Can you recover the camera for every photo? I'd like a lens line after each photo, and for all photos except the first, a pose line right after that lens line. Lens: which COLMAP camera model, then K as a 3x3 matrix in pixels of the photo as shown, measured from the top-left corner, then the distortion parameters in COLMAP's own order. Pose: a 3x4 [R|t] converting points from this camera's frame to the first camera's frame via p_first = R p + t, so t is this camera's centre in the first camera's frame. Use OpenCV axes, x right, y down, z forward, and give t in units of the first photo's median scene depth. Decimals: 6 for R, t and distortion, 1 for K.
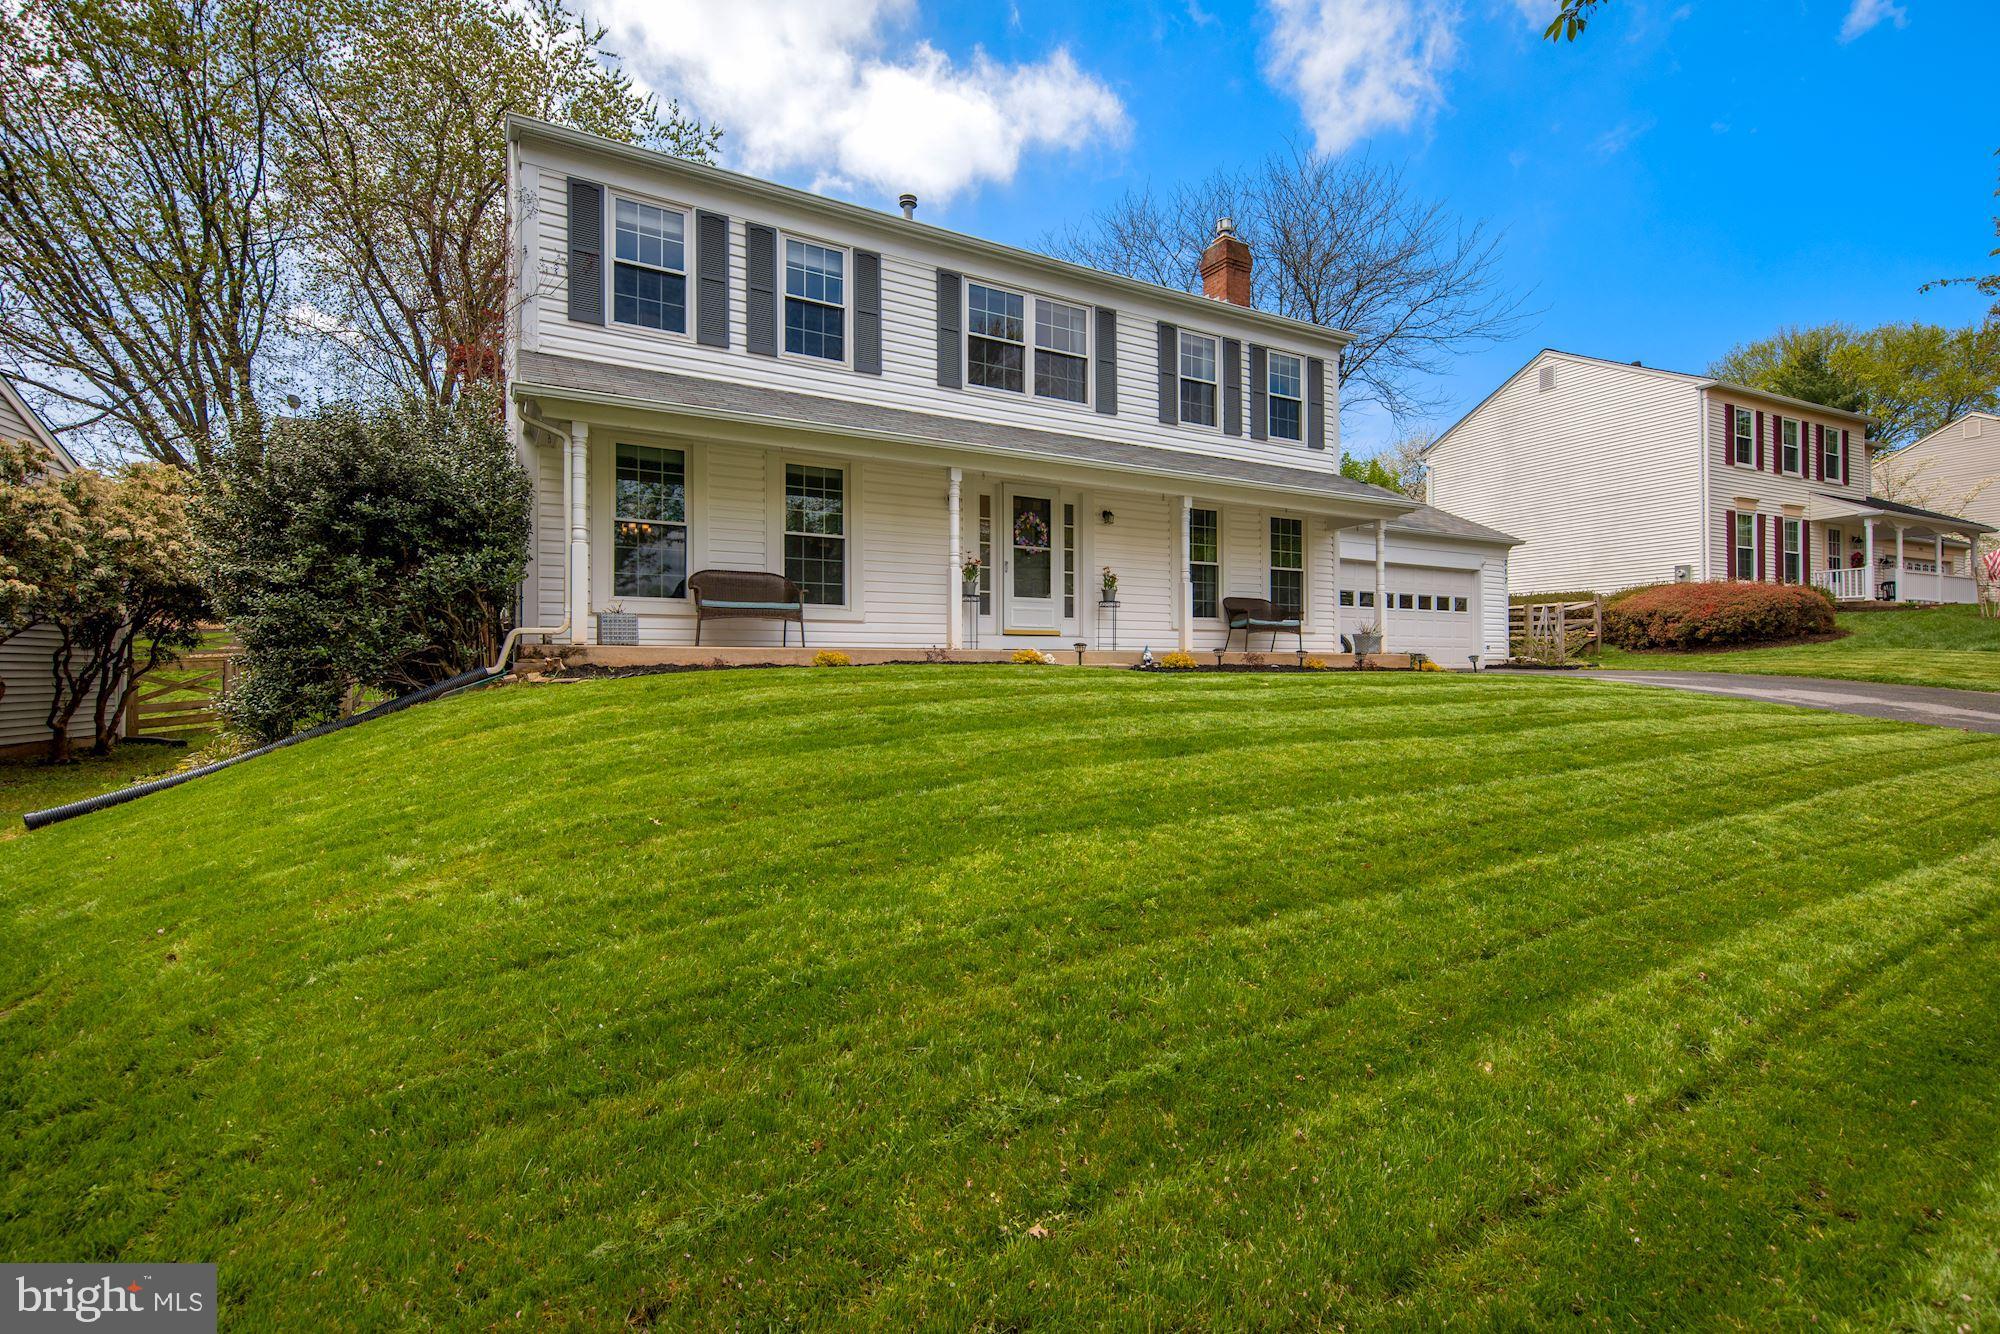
lens RADIAL K [[916.1, 0, 1012.9], [0, 916.1, 666.2], [0, 0, 1]] dist [0.016000, 0.000428]
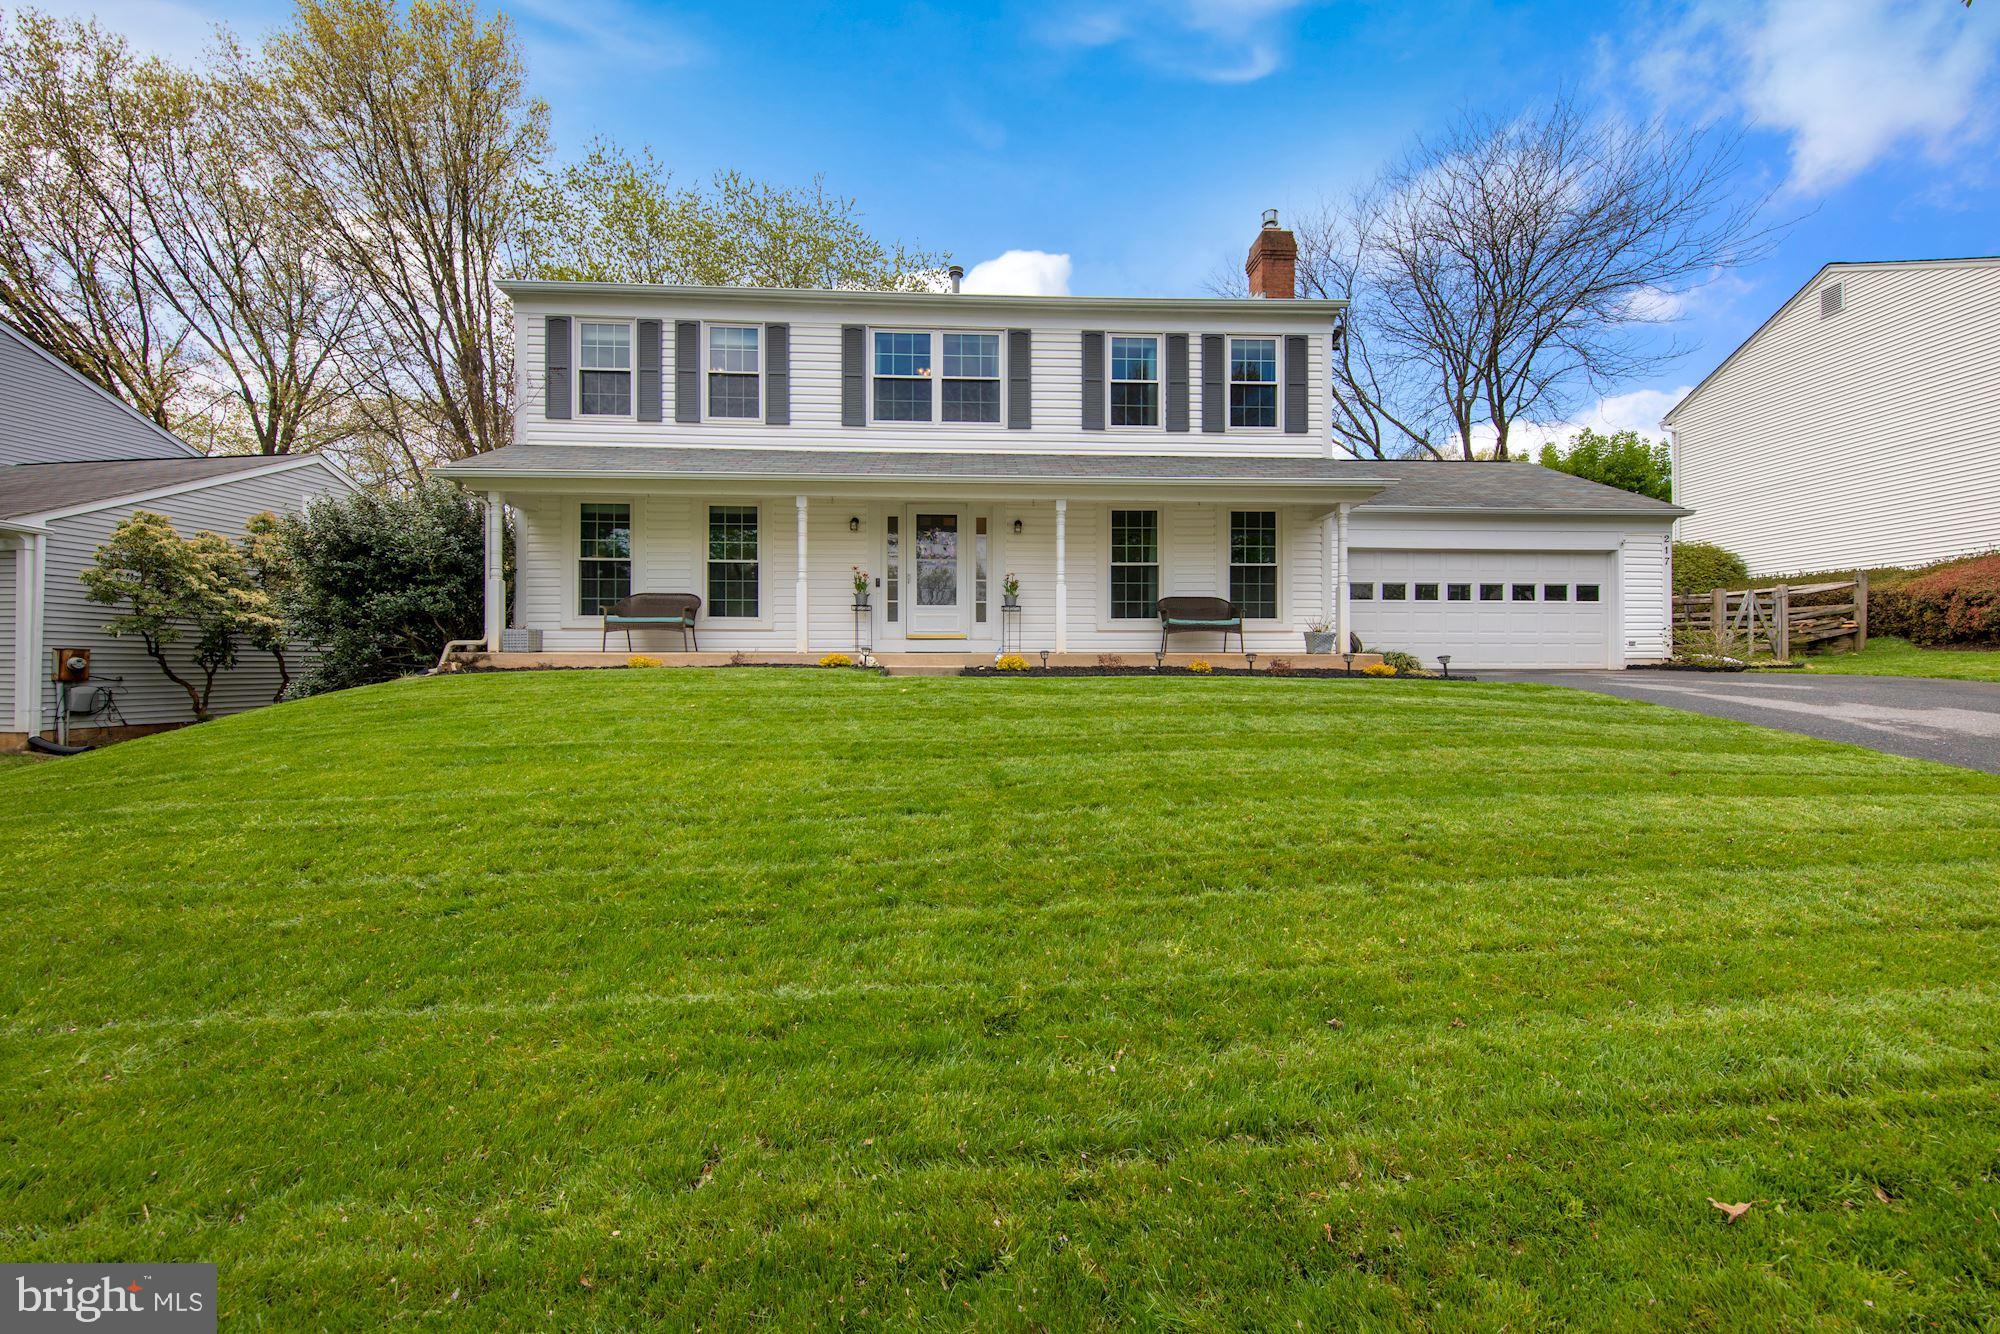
lens RADIAL K [[706.0, 0, 1002.6], [0, 706.0, 665.6], [0, 0, 1]] dist [0.014303, -0.000524]
pose [[0.889987, -0.001367, -0.455984, 0.452529], [0.000473, 0.999998, -0.002076, -0.000373], [0.455985, 0.001632, 0.889986, 0.263661]]
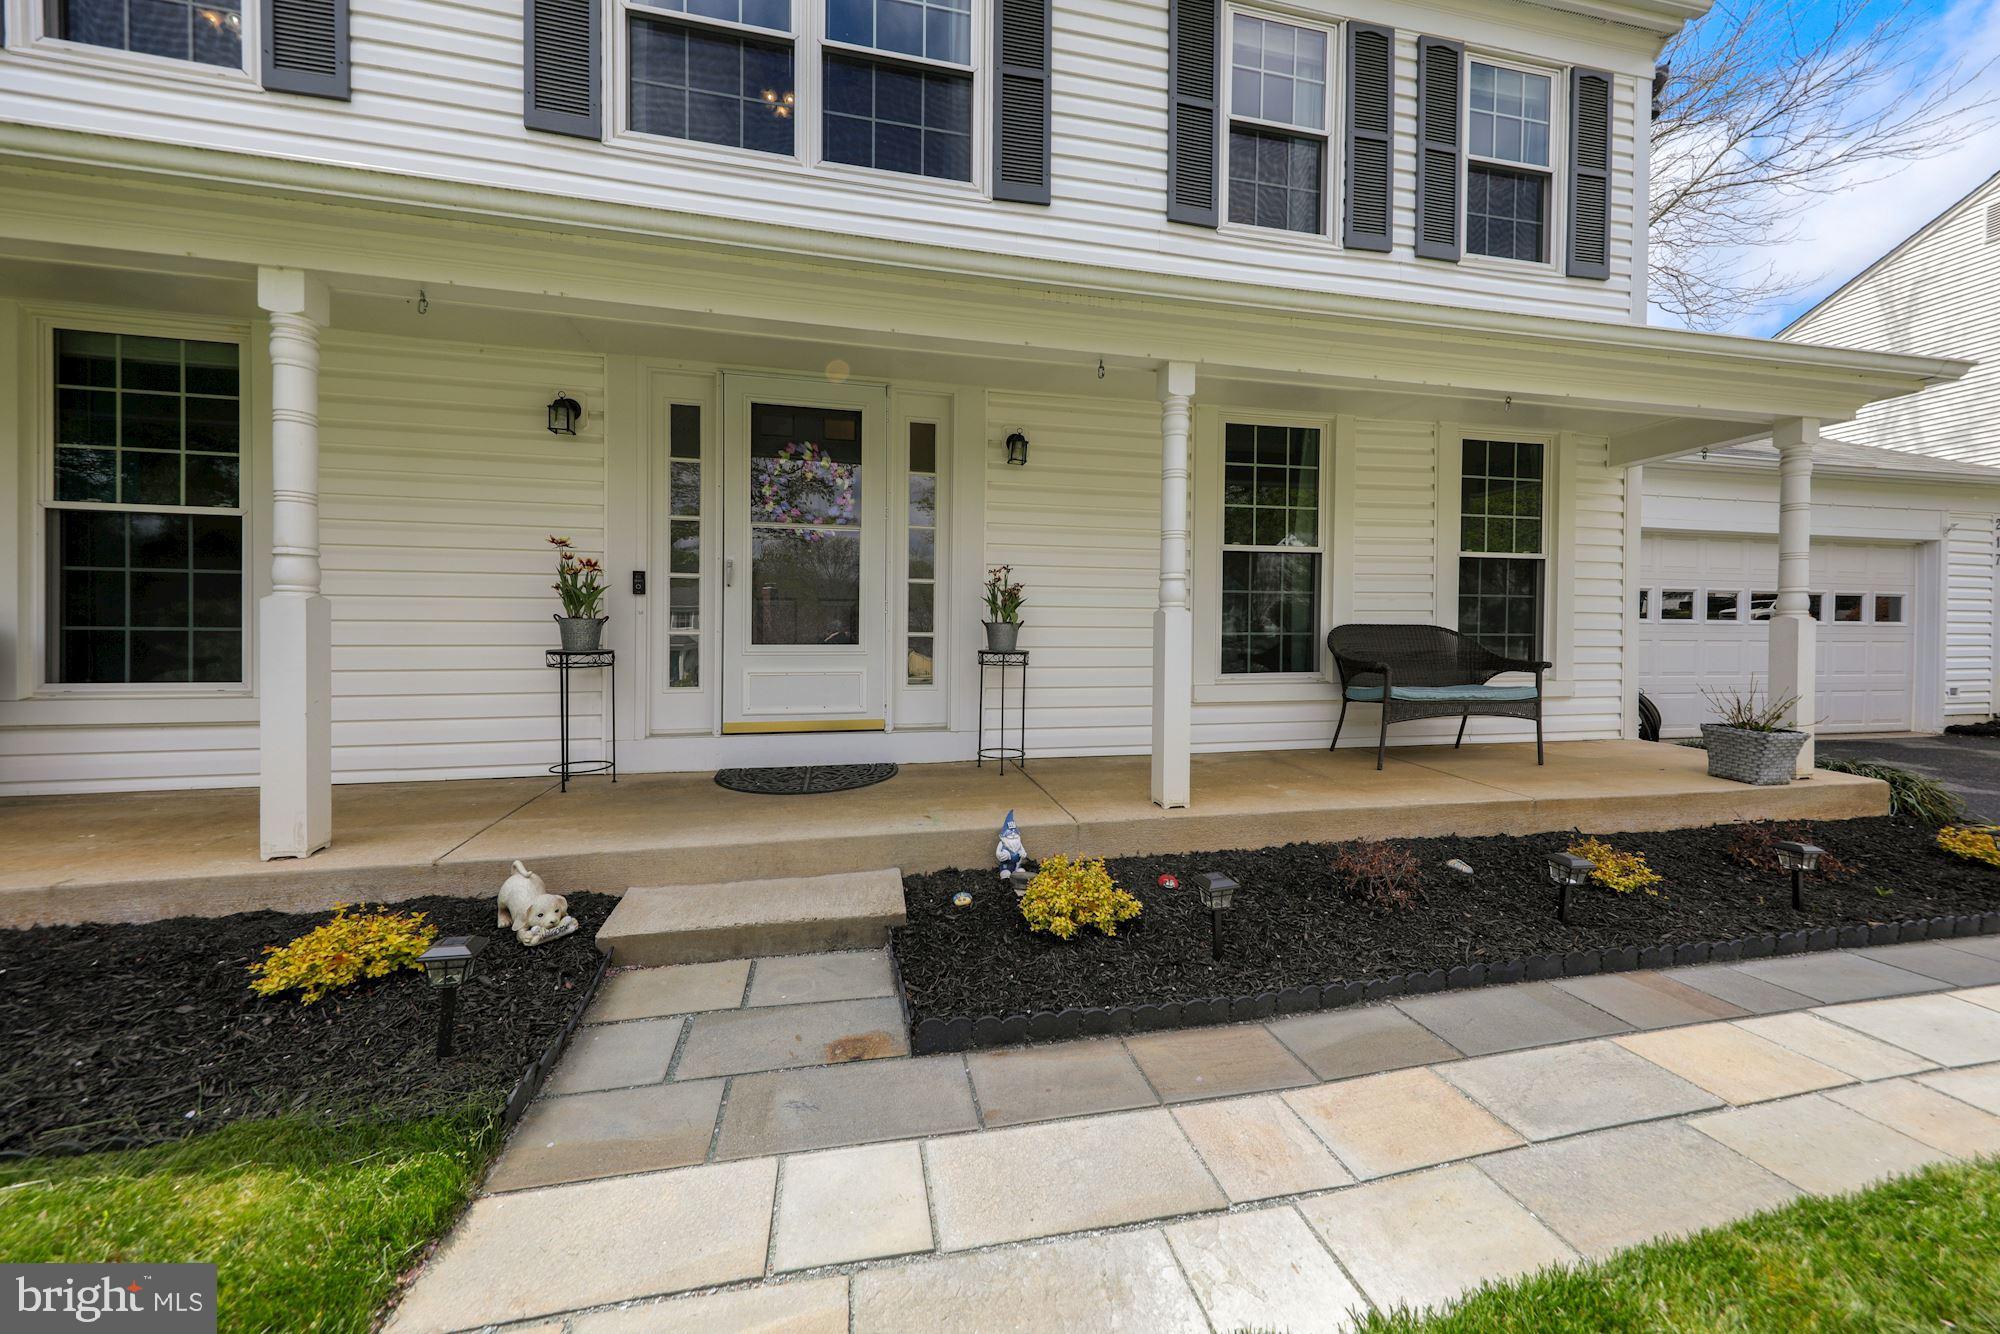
lens RADIAL K [[706.0, 0, 997.5], [0, 706.0, 634.3], [0, 0, 1]] dist [0.014303, -0.000524]
pose [[0.953590, 0.014121, -0.300775, 0.191672], [-0.008918, 0.999786, 0.018667, -0.081414], [0.300975, -0.015118, 0.953512, 0.675988]]
